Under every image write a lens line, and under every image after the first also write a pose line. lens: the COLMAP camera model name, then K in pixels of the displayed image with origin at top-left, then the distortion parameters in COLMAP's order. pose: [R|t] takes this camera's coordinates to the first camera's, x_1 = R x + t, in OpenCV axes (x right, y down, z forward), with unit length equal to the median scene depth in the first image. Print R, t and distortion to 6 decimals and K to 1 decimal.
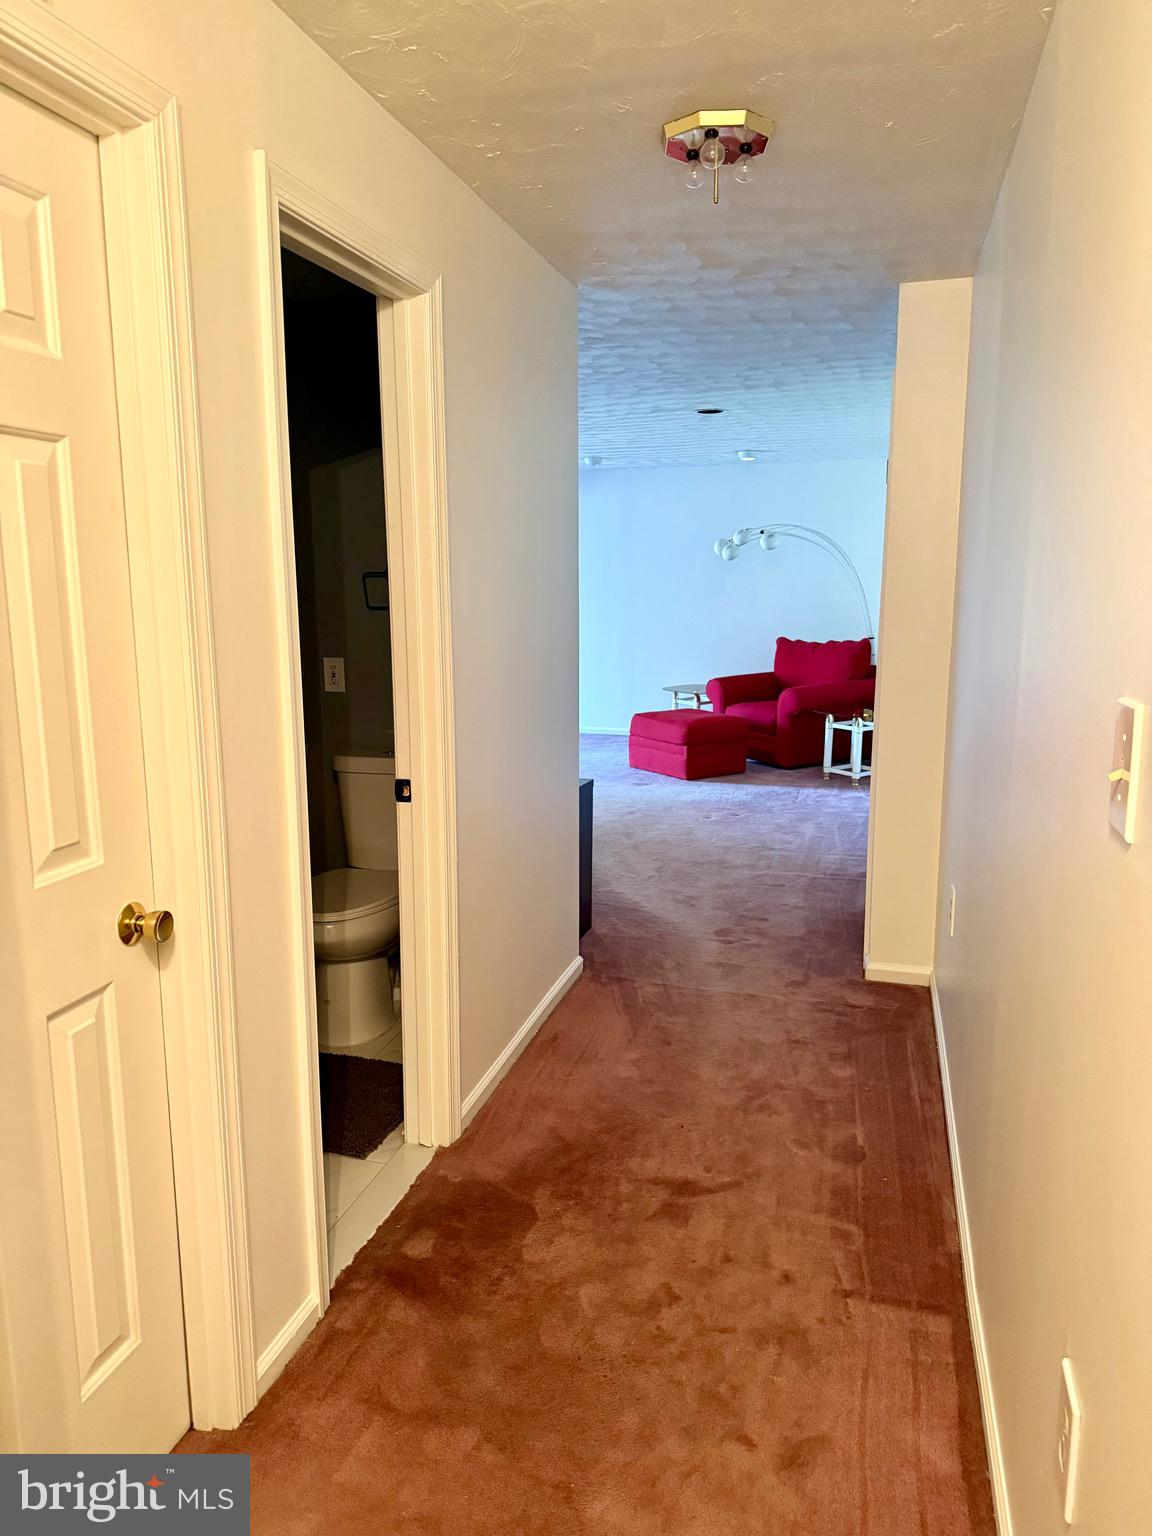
lens RADIAL K [[1071.3, 0, 576.5], [0, 1071.3, 760.0], [0, 0, 1]] dist [0.088527, -0.142297]
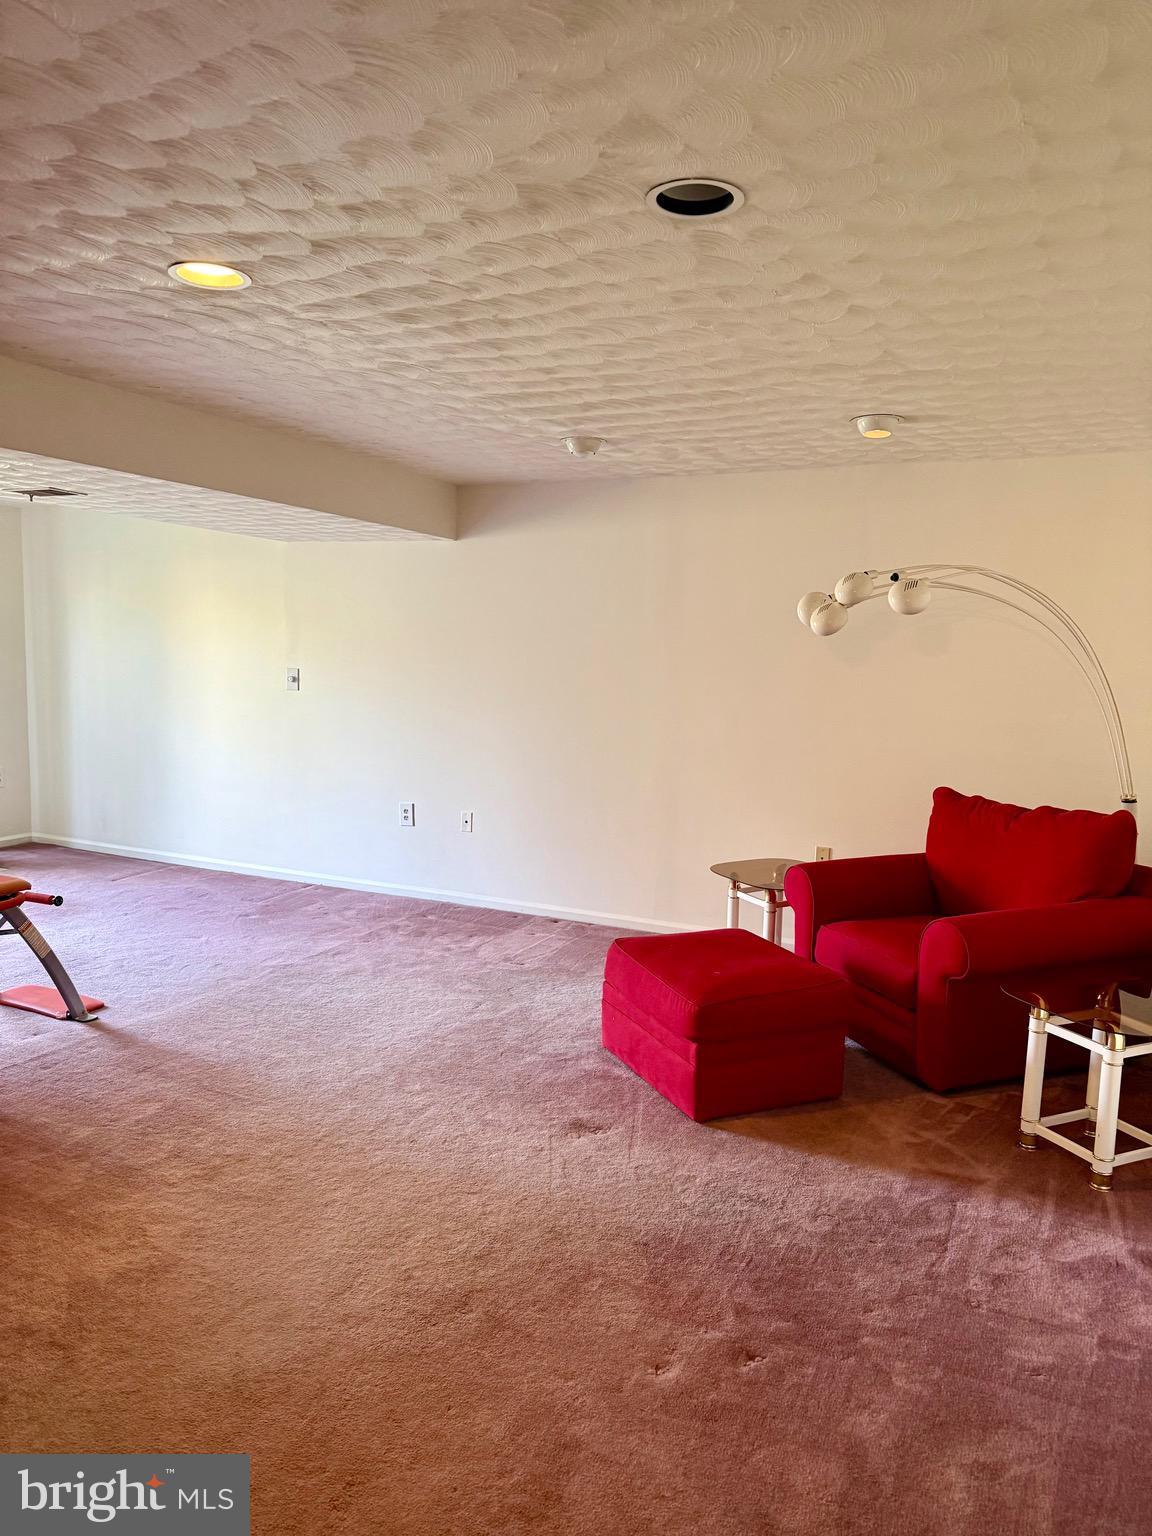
lens RADIAL K [[1071.3, 0, 576.5], [0, 1071.3, 760.0], [0, 0, 1]] dist [0.088527, -0.142297]
pose [[0.983798, 0.046750, -0.173079, 0.119202], [-0.058701, 0.996184, -0.064584, -0.093312], [0.169400, 0.073698, 0.982788, 0.515335]]
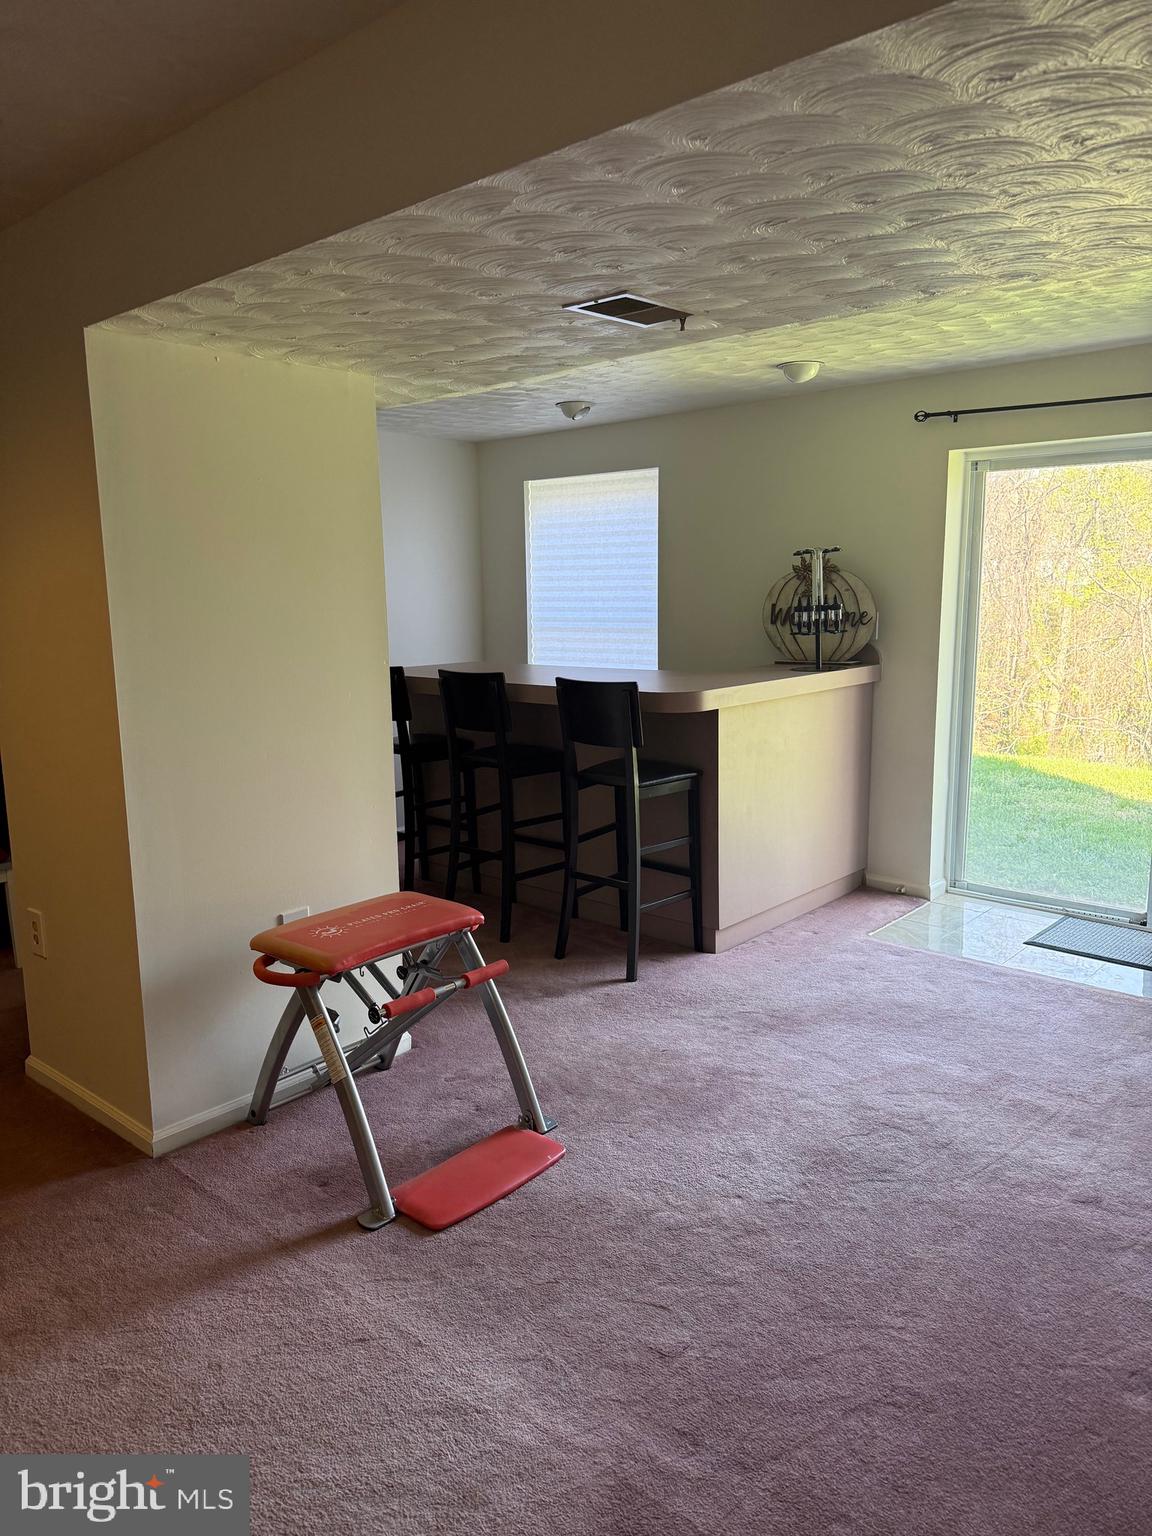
lens RADIAL K [[1071.3, 0, 576.5], [0, 1071.3, 760.0], [0, 0, 1]] dist [0.088527, -0.142297]
pose [[-0.441535, 0.154211, -0.883892, 0.053746], [-0.137853, 0.961763, 0.236659, -0.175011], [0.886591, 0.226341, -0.403394, 0.999710]]
